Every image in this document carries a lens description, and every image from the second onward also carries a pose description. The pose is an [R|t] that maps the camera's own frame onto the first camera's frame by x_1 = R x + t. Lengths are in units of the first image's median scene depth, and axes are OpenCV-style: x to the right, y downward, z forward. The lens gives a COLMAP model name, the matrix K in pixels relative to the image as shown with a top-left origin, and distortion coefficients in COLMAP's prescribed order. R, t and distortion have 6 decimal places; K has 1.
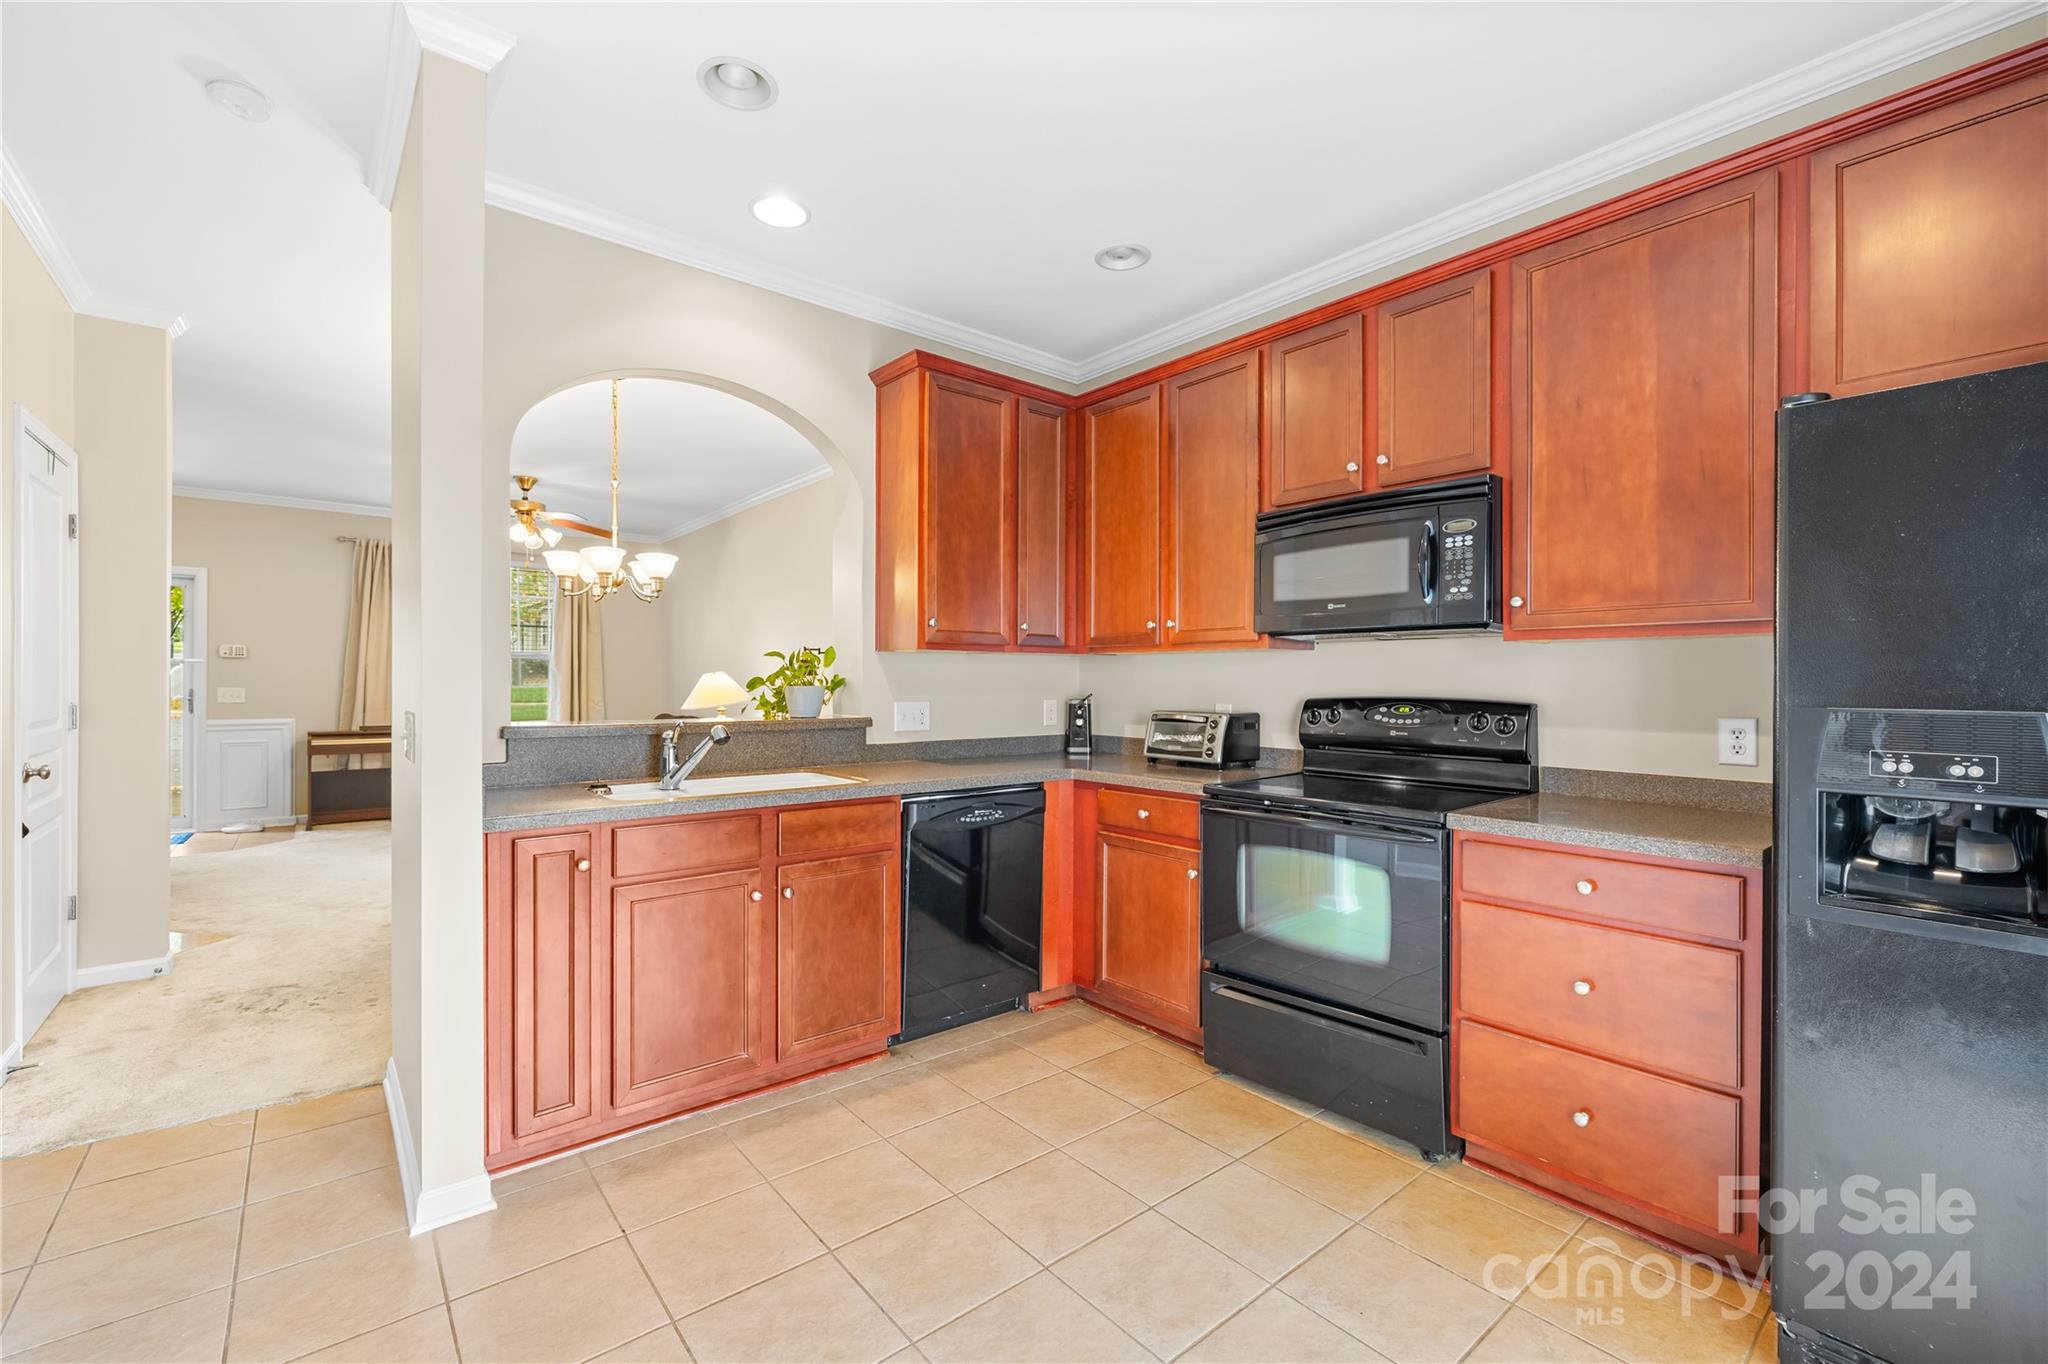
lens RADIAL K [[885.6, 0, 1024.0], [0, 885.6, 682.0], [0, 0, 1]] dist [0.000123, -0.000062]
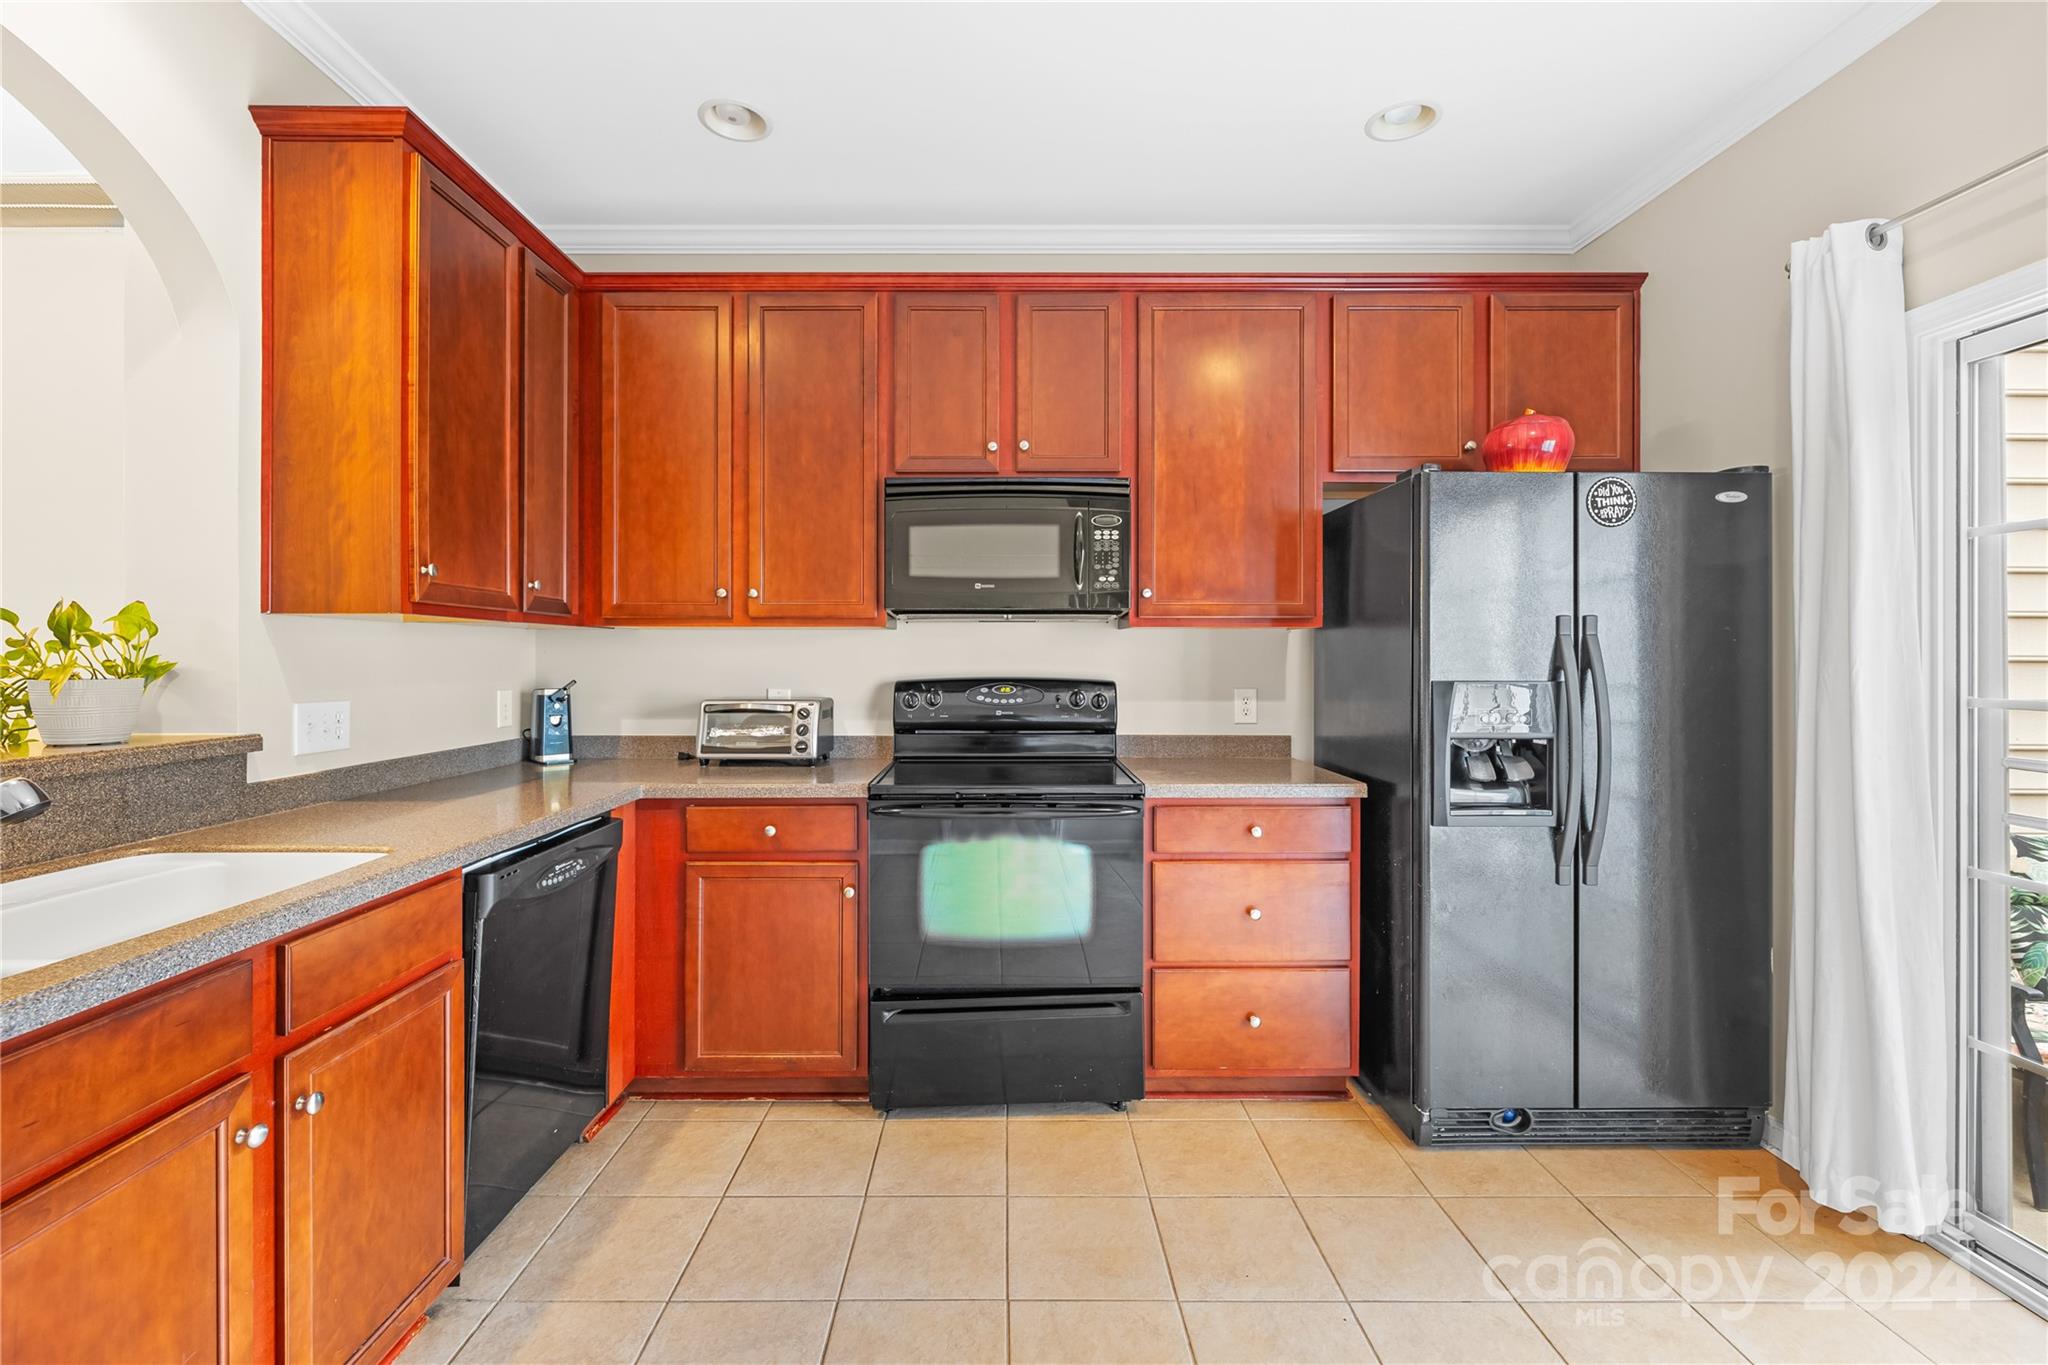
lens RADIAL K [[872.9, 0, 1013.2], [0, 872.9, 656.6], [0, 0, 1]] dist [-0.000092, -0.000179]
pose [[0.625613, -0.002328, 0.780130, -0.363969], [0.003389, 0.999994, 0.000266, -0.007705], [-0.780126, 0.002478, 0.625617, 0.358127]]
